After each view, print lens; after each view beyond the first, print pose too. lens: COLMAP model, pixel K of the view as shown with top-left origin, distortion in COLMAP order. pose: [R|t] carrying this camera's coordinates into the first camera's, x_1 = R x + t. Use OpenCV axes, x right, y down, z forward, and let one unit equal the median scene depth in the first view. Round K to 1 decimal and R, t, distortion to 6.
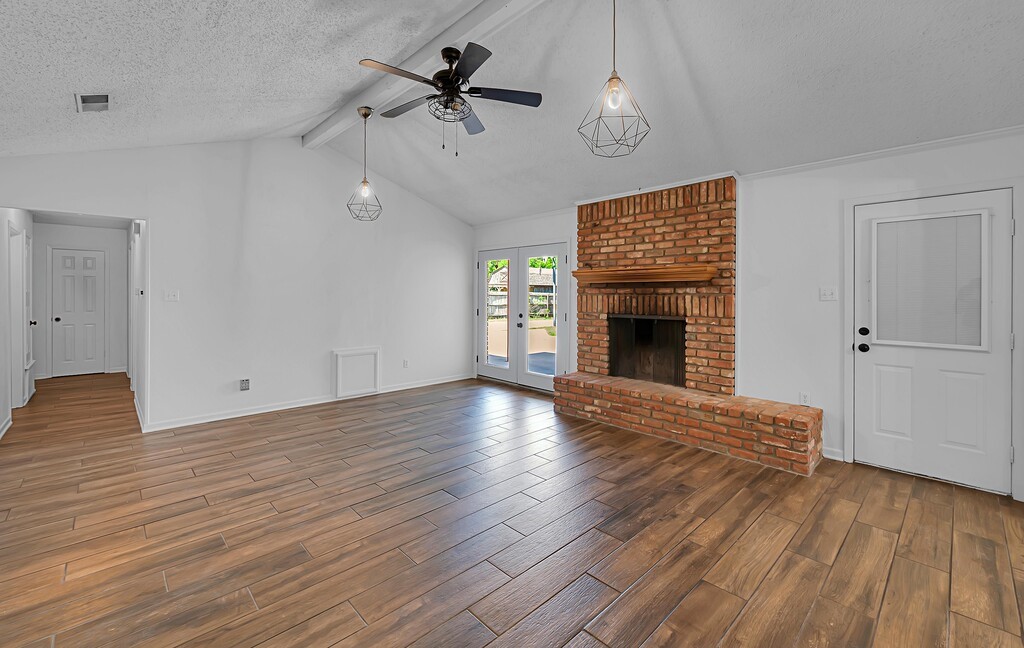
lens RADIAL K [[420.2, 0, 501.8], [0, 420.2, 316.8], [0, 0, 1]] dist [-0.000676, -0.000176]
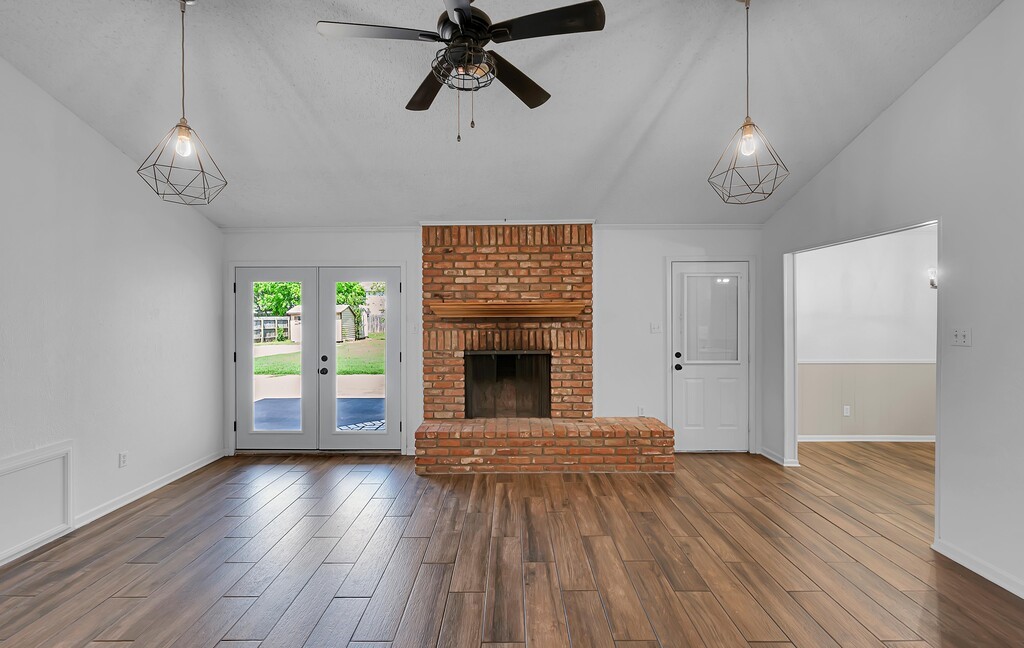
lens RADIAL K [[428.3, 0, 504.0], [0, 428.3, 335.9], [0, 0, 1]] dist [-0.000330, -0.000152]
pose [[0.692501, -0.038903, 0.720367, -0.397401], [0.045349, 0.998918, 0.010351, -0.051106], [-0.719990, 0.025500, 0.693516, 0.337401]]
